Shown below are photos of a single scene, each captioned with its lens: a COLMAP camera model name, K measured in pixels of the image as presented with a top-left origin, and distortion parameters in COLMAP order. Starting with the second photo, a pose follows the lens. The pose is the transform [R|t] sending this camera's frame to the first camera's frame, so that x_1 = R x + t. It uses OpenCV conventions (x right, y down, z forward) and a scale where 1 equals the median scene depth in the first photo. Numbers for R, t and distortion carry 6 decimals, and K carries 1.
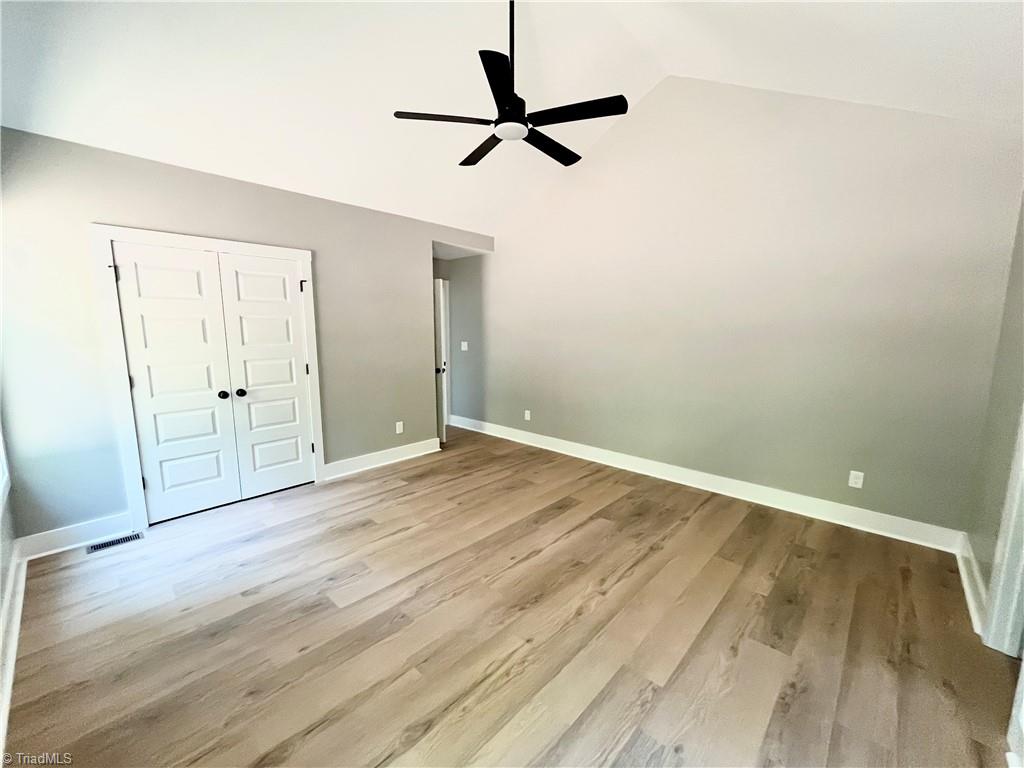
lens RADIAL K [[414.4, 0, 508.8], [0, 414.4, 385.3], [0, 0, 1]] dist [-0.005745, -0.000369]
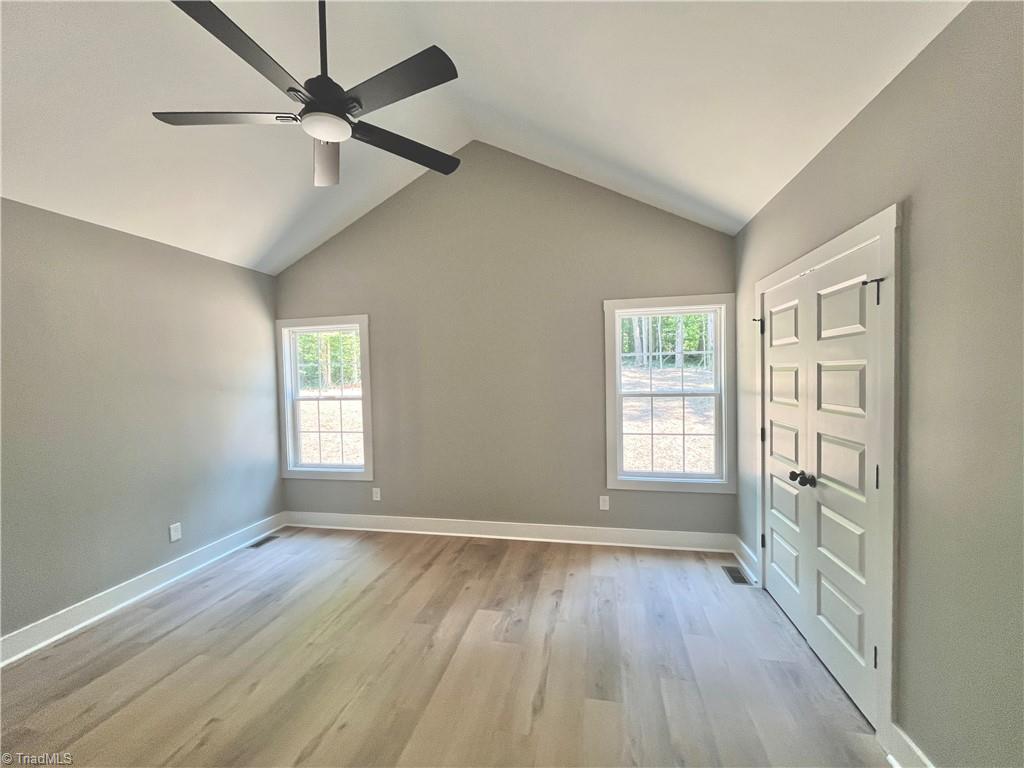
lens RADIAL K [[414.4, 0, 508.8], [0, 414.4, 385.3], [0, 0, 1]] dist [-0.005745, -0.000369]
pose [[-0.859161, 0.030004, -0.510826, 0.111414], [-0.050674, 0.988384, 0.143282, -0.267429], [0.509191, 0.148987, -0.847660, 1.734664]]
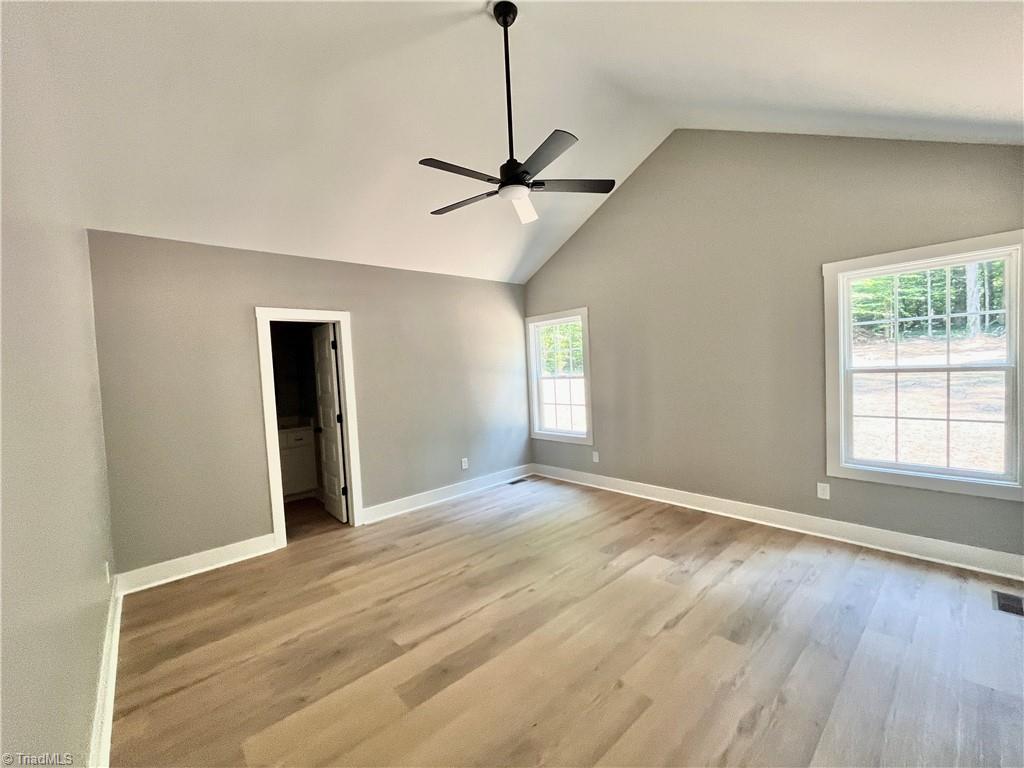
lens RADIAL K [[414.4, 0, 508.8], [0, 414.4, 385.3], [0, 0, 1]] dist [-0.005745, -0.000369]
pose [[-0.994359, 0.042694, 0.097094, -0.059382], [0.059637, 0.982054, 0.178924, -0.289408], [-0.087713, 0.183705, -0.979060, 2.040465]]
